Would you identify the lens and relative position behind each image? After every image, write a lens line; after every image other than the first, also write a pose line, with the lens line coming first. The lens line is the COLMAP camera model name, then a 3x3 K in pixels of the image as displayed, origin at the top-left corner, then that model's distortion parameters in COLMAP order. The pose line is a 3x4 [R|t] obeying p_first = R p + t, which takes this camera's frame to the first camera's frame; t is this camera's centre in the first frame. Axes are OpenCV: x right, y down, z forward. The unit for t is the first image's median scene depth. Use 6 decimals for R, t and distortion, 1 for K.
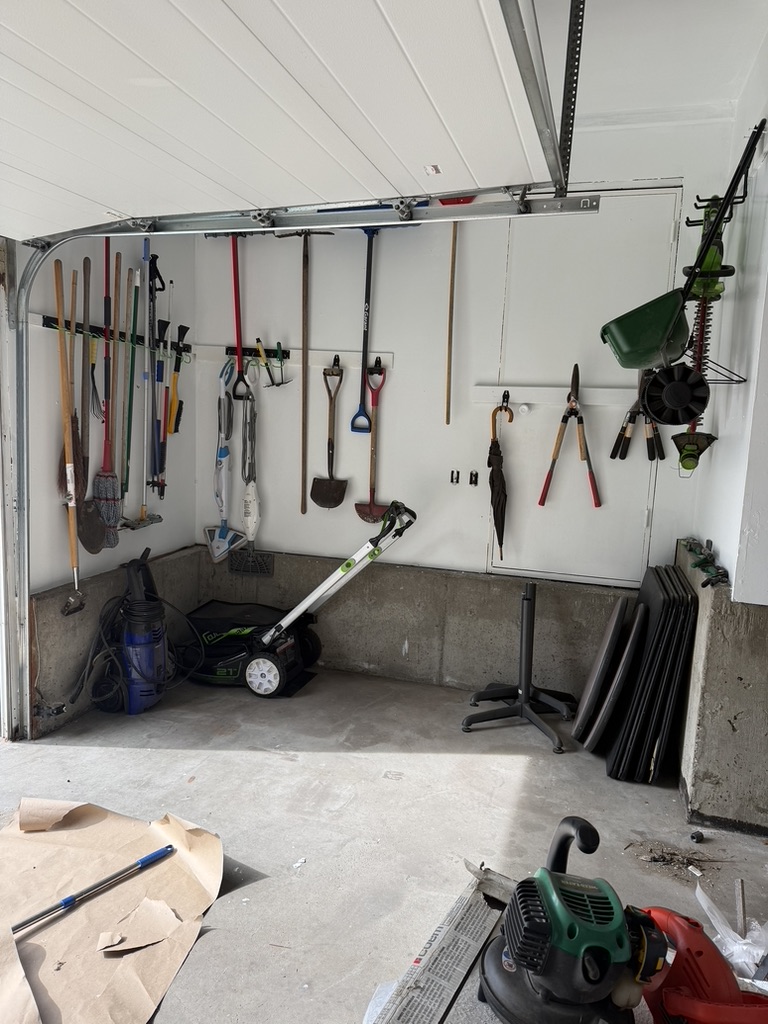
lens RADIAL K [[756.4, 0, 330.2], [0, 756.4, 503.6], [0, 0, 1]] dist [0.068212, -0.047131]
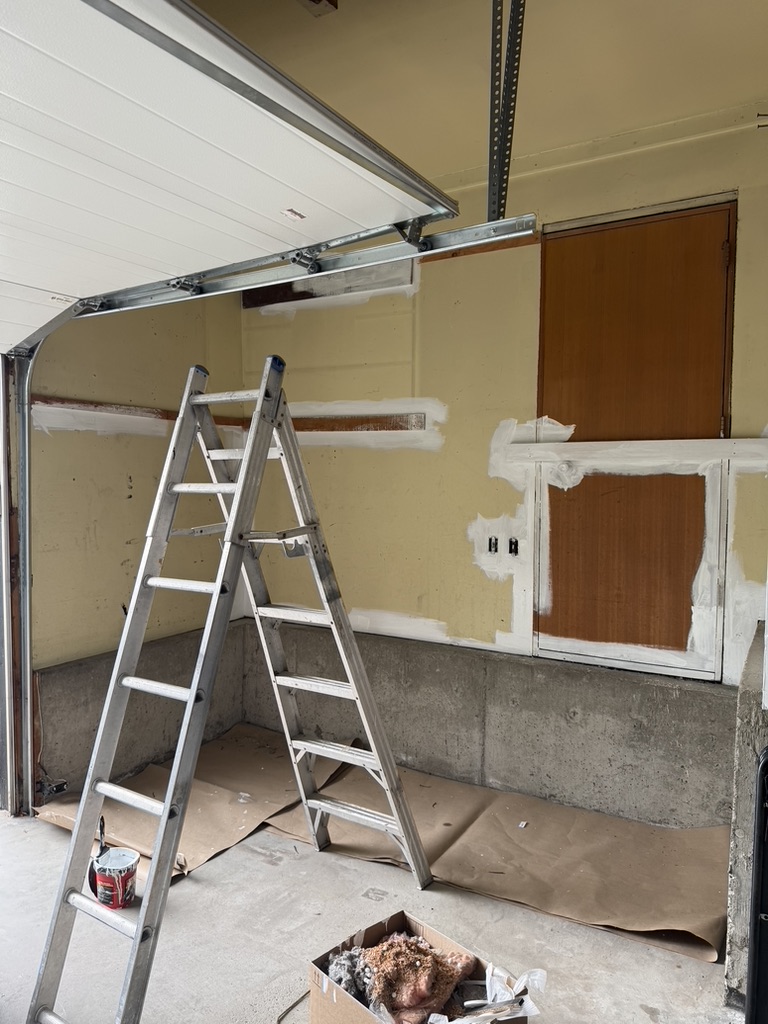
lens RADIAL K [[756.4, 0, 330.2], [0, 756.4, 503.6], [0, 0, 1]] dist [0.068212, -0.047131]
pose [[0.963715, -0.028516, -0.265407, 0.219948], [0.006292, 0.996428, -0.084213, -0.010028], [0.266861, 0.079487, 0.960452, 0.091325]]
